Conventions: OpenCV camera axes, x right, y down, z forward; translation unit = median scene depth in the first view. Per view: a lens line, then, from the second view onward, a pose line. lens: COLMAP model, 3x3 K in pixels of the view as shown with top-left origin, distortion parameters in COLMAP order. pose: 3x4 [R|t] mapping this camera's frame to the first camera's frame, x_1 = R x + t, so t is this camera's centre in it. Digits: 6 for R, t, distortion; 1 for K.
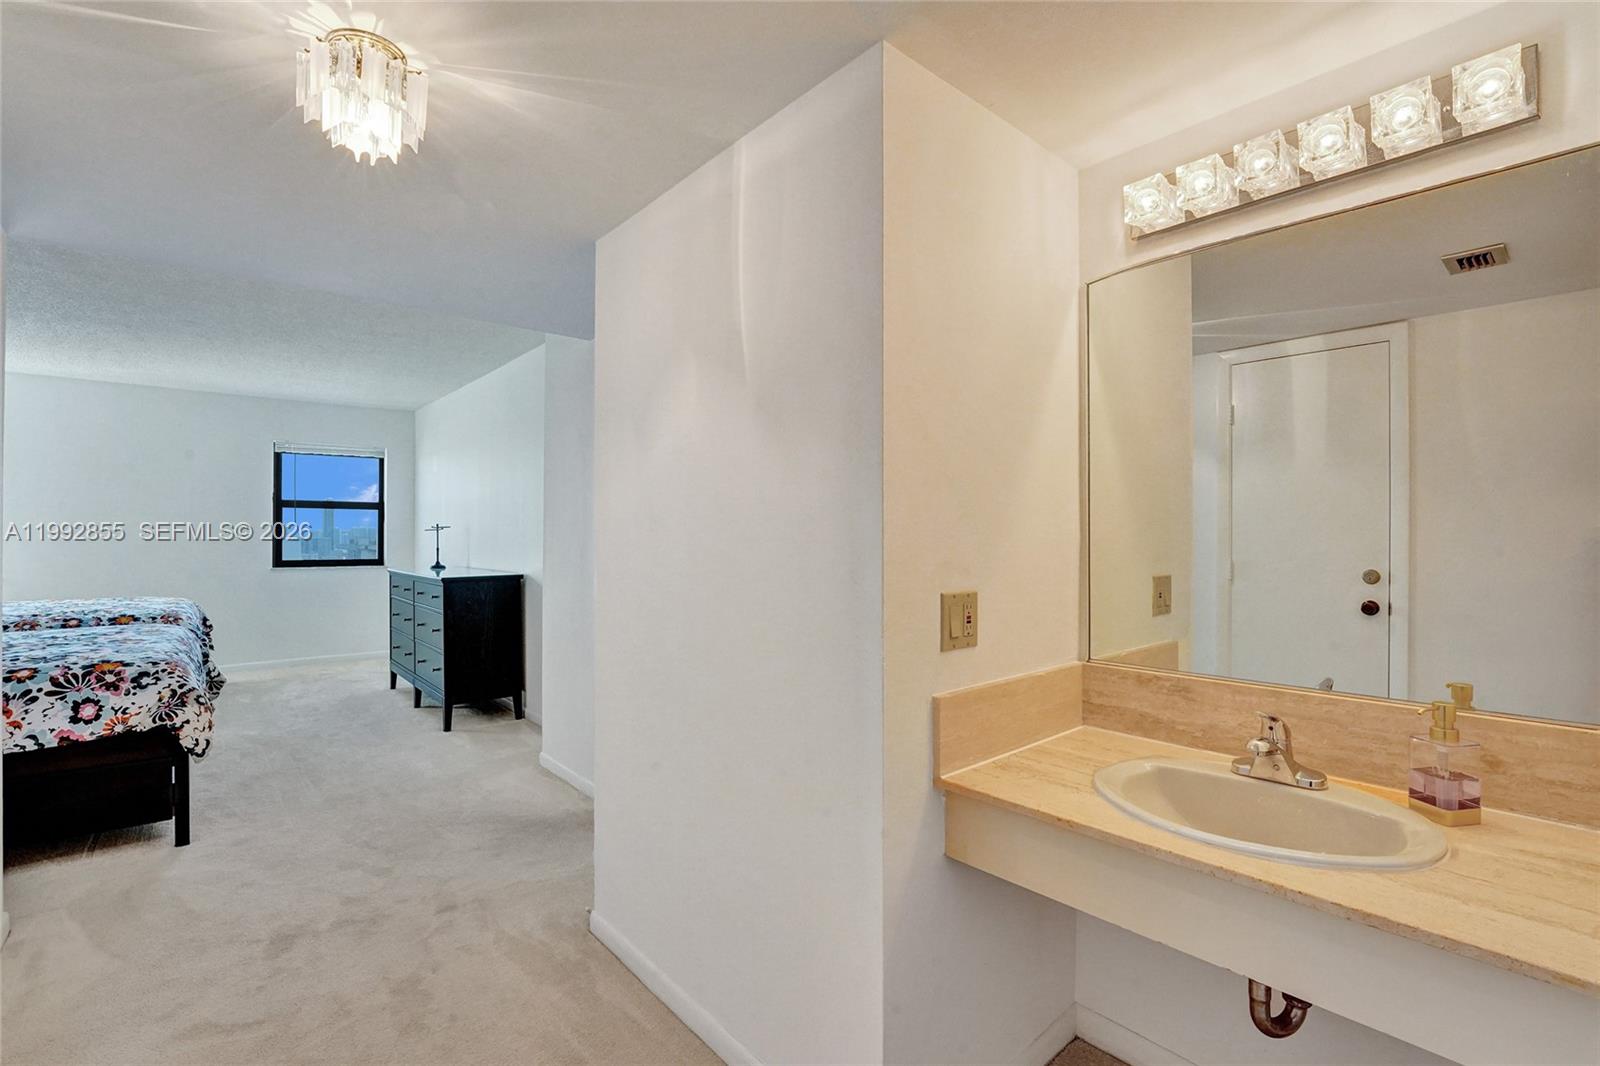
lens RADIAL K [[664.9, 0, 787.7], [0, 664.9, 530.7], [0, 0, 1]] dist [-0.019817, 0.000070]
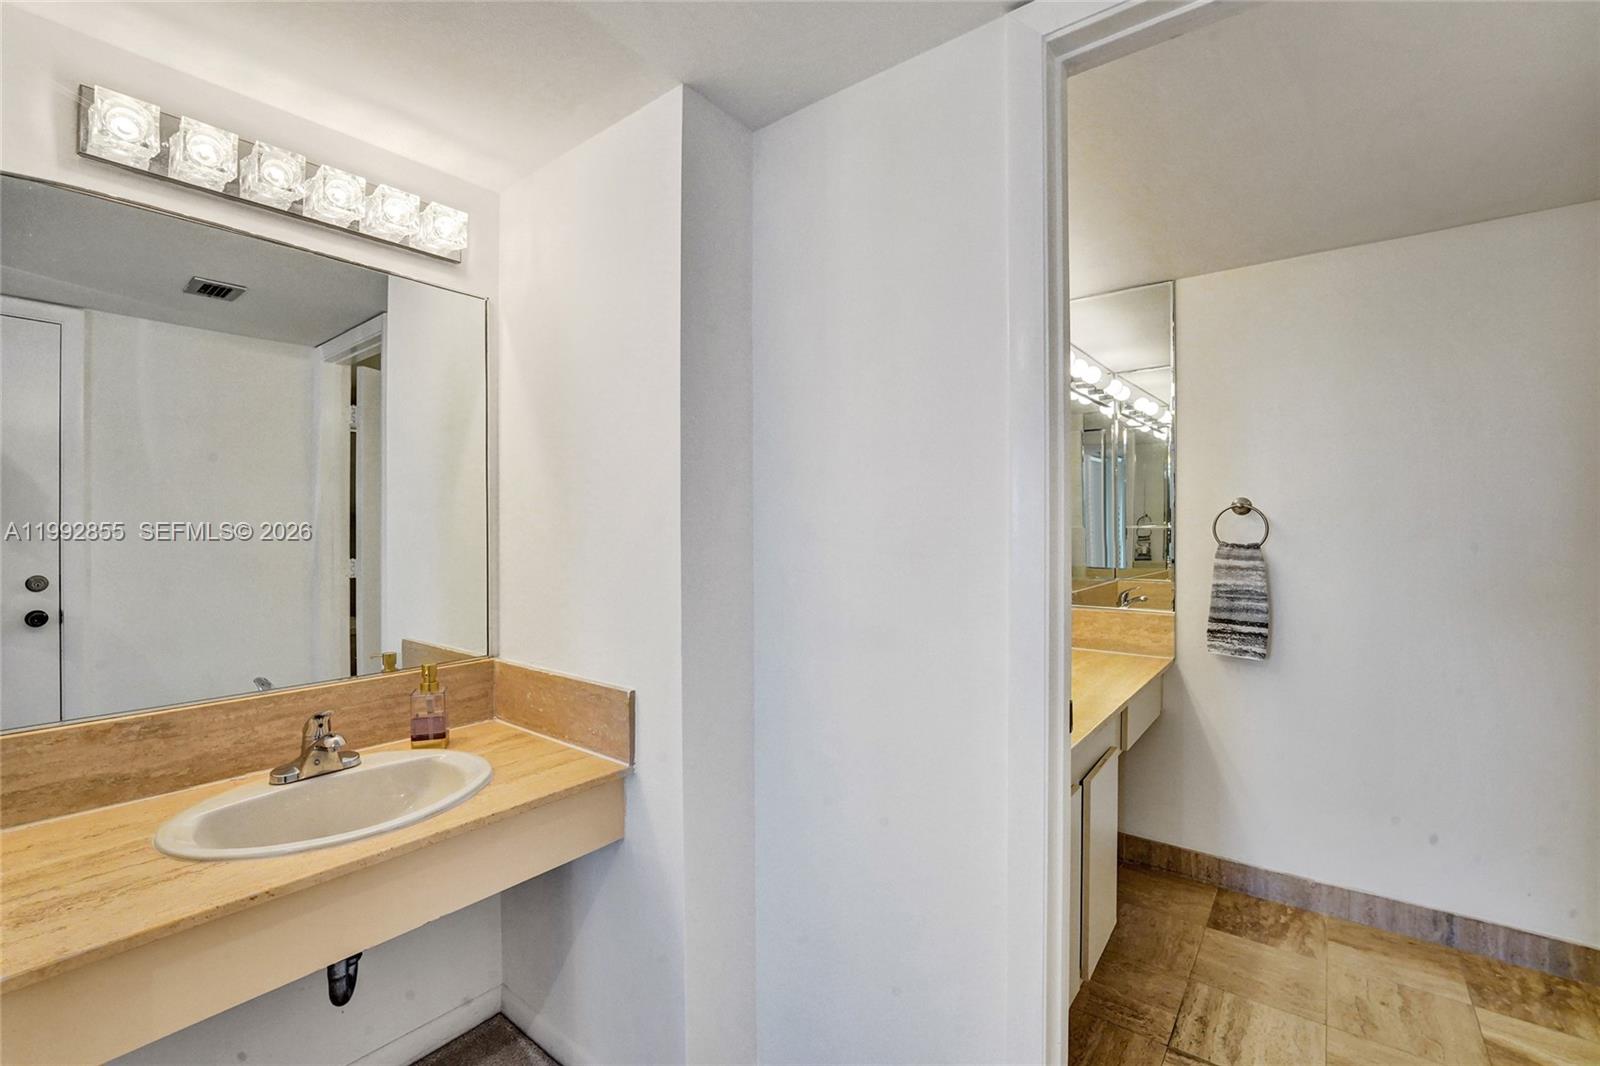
lens RADIAL K [[664.9, 0, 787.7], [0, 664.9, 530.7], [0, 0, 1]] dist [-0.019817, 0.000070]
pose [[-0.147710, -0.002914, 0.989026, -0.394862], [-0.001890, 0.999995, 0.002664, -0.016884], [-0.989029, -0.001476, -0.147715, 0.381993]]
